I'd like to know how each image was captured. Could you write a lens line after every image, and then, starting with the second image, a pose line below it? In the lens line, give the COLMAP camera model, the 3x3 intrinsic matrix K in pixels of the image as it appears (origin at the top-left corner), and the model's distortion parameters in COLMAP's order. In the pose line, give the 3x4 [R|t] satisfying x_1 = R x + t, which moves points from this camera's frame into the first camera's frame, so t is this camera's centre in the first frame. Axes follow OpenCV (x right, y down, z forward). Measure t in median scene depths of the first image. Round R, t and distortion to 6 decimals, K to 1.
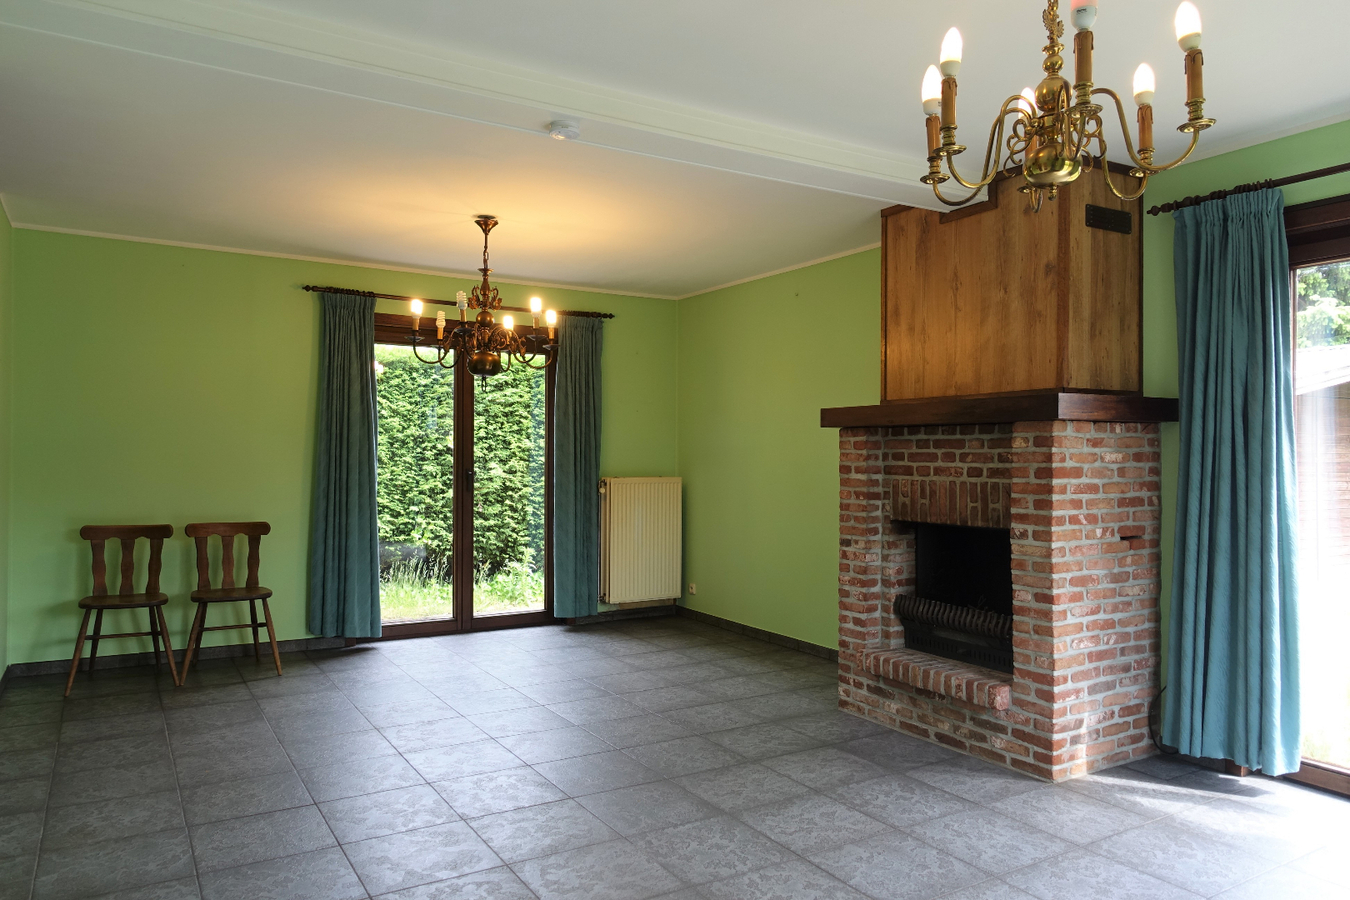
lens RADIAL K [[933.5, 0, 676.6], [0, 933.5, 454.8], [0, 0, 1]] dist [-0.002777, 0.003785]
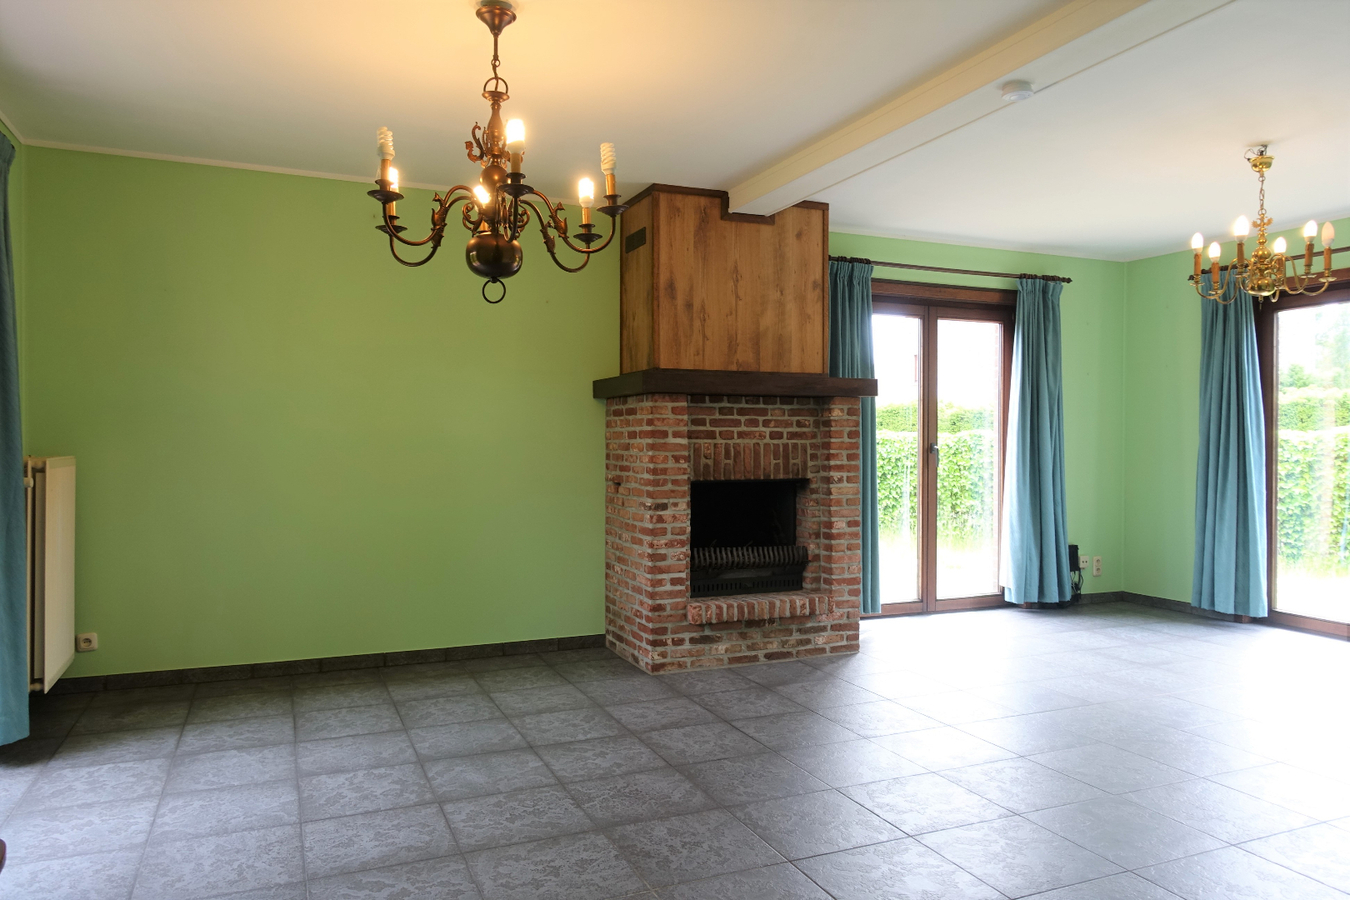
lens RADIAL K [[940.9, 0, 675.0], [0, 940.9, 450.0], [0, 0, 1]] dist [0.003539, 0.002869]
pose [[0.134450, -0.011460, 0.990854, -0.923435], [-0.000392, 0.999932, 0.011619, 0.023428], [-0.990920, -0.001950, 0.134437, 0.951725]]
